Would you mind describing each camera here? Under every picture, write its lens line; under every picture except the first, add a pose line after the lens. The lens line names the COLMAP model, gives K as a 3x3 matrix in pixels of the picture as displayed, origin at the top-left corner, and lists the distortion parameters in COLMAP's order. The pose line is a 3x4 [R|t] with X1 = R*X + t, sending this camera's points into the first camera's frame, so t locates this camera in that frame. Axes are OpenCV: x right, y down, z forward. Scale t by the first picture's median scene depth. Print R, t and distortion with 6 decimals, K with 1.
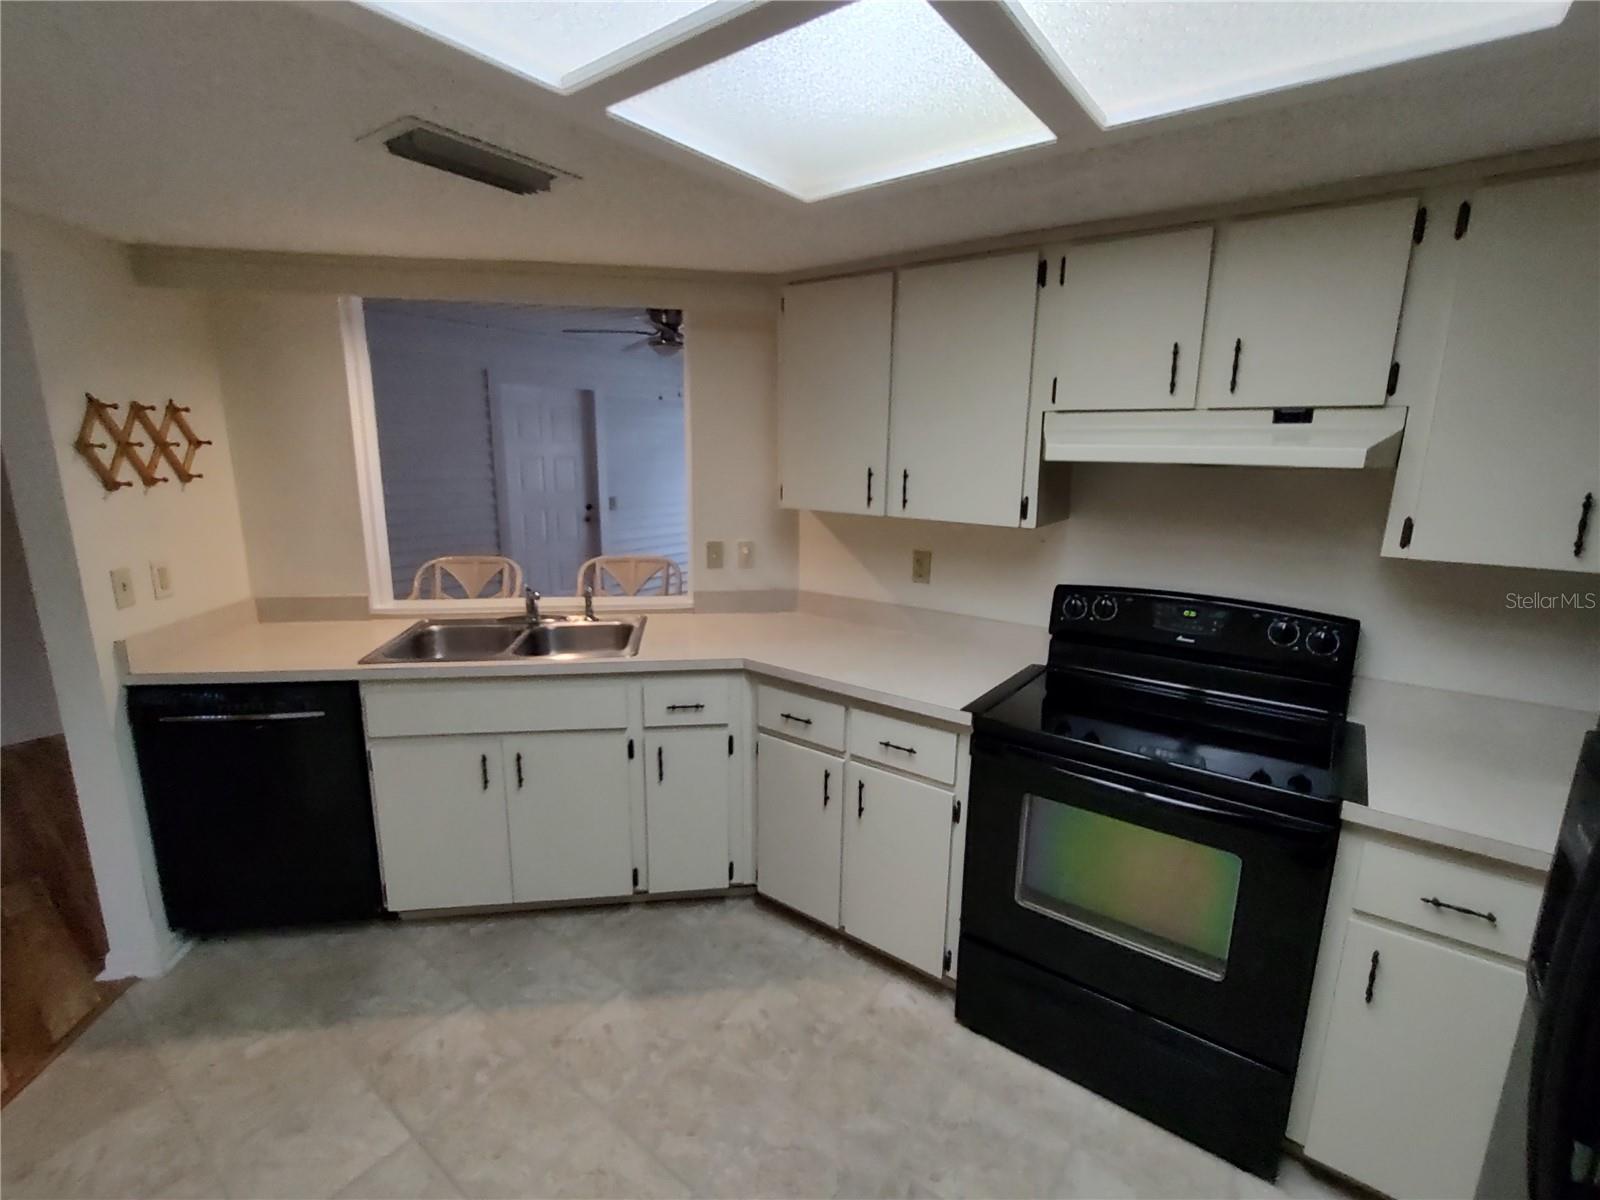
lens RADIAL K [[727.3, 0, 805.7], [0, 727.3, 595.9], [0, 0, 1]] dist [-0.002838, 0.000168]
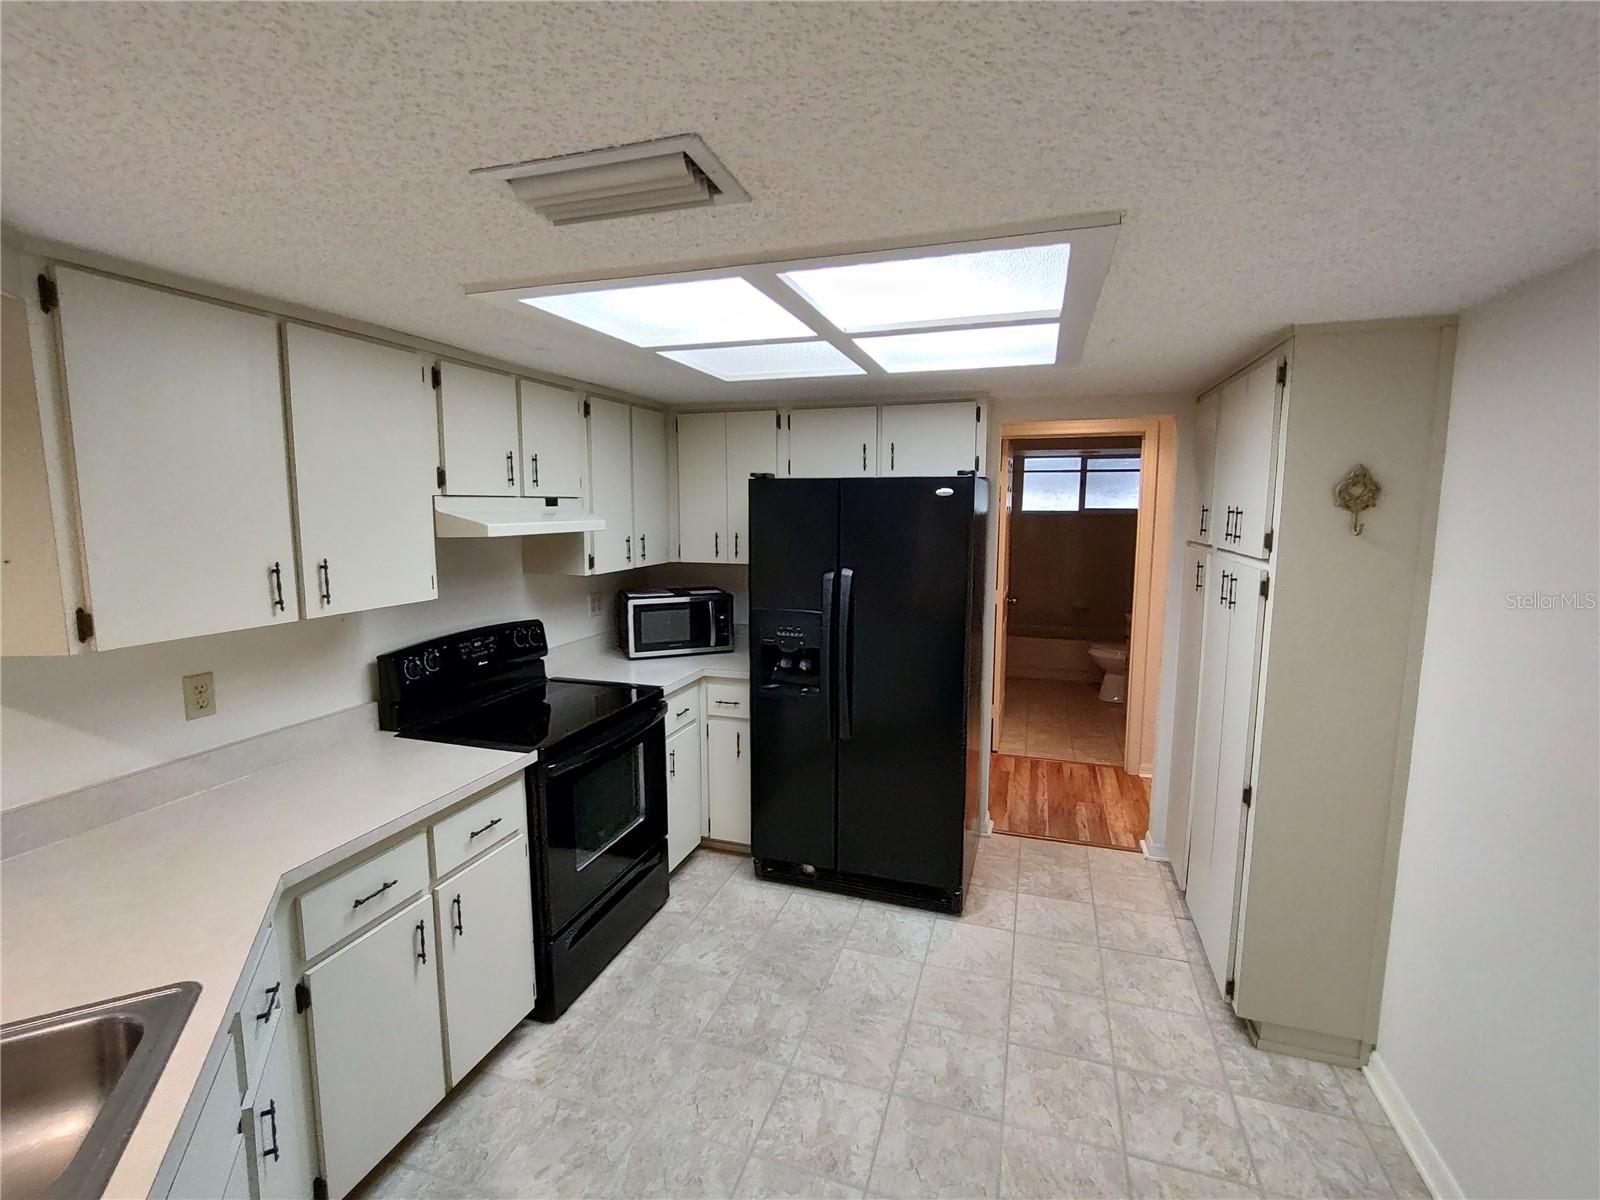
lens RADIAL K [[727.3, 0, 802.4], [0, 727.3, 597.6], [0, 0, 1]] dist [-0.002838, 0.000168]
pose [[-0.327687, -0.131162, 0.935638, -0.949275], [0.190539, 0.960794, 0.201420, -0.222201], [-0.925374, 0.244279, -0.289848, 0.847717]]
